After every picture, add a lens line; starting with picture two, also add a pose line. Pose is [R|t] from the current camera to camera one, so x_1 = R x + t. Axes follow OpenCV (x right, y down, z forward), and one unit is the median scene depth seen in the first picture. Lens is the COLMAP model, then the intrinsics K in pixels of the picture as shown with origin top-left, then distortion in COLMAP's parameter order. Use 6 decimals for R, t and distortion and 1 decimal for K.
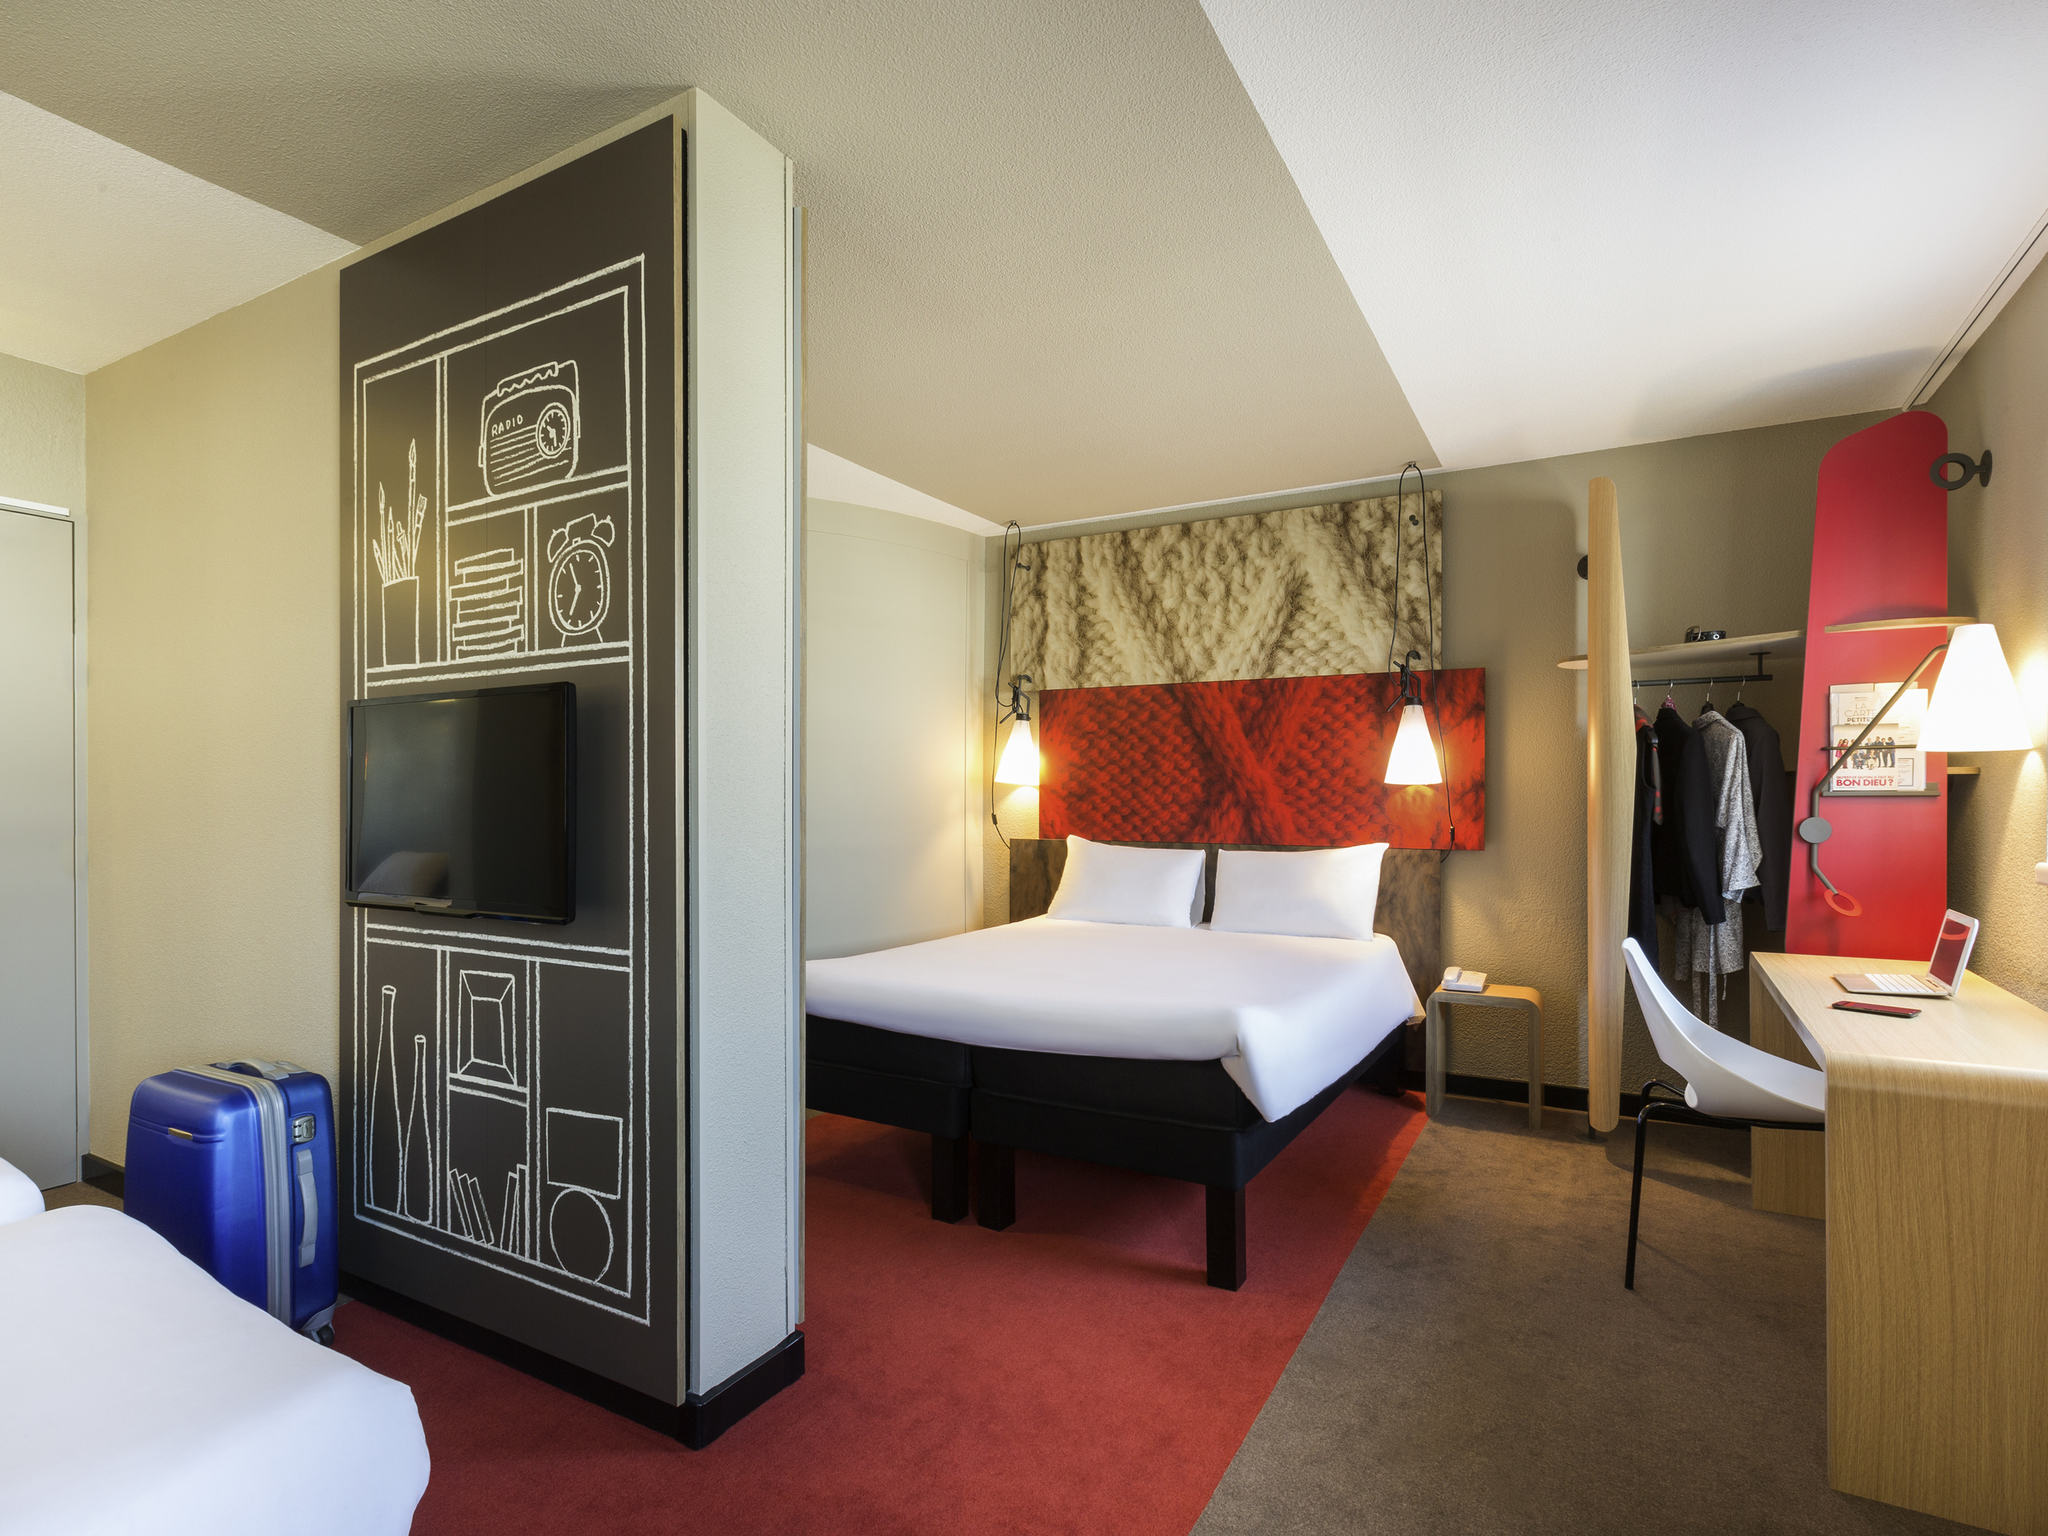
lens RADIAL K [[1036.9, 0, 1023.2], [0, 1036.9, 791.1], [0, 0, 1]] dist [-0.004161, 0.000630]
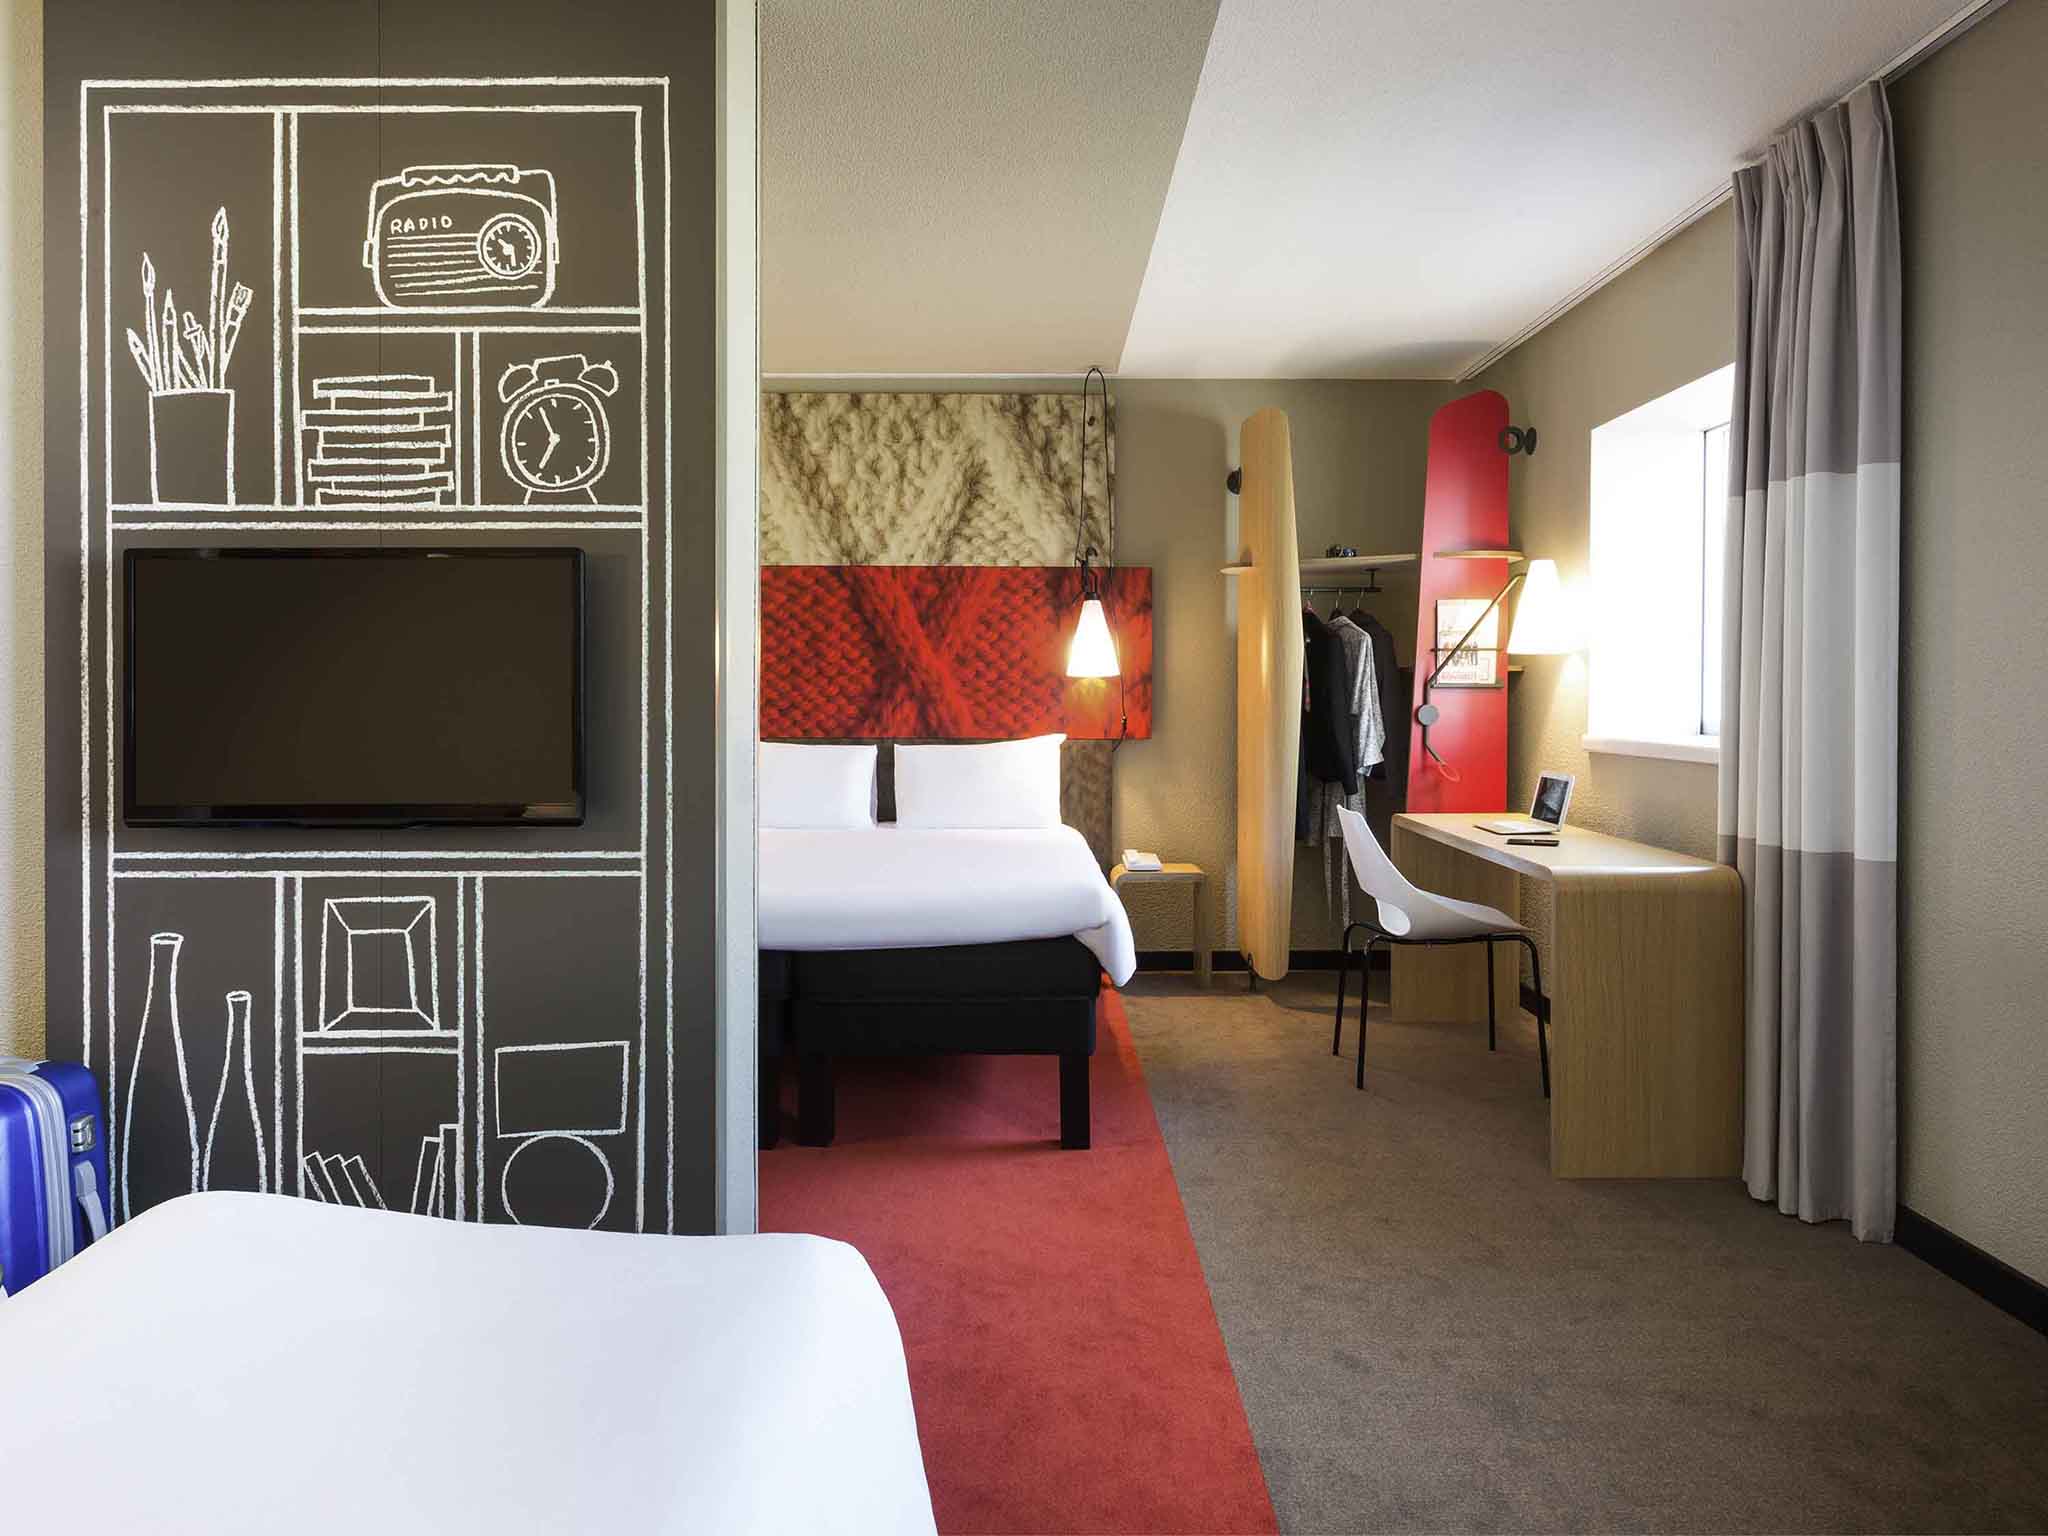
lens RADIAL K [[1232.2, 0, 1024.3], [0, 1232.2, 696.8], [0, 0, 1]] dist [-0.002946, -0.003382]
pose [[0.870944, -0.000368, 0.491381, -0.526787], [-0.003441, 0.999971, 0.006848, 0.009802], [-0.491369, -0.007655, 0.870918, -0.075481]]
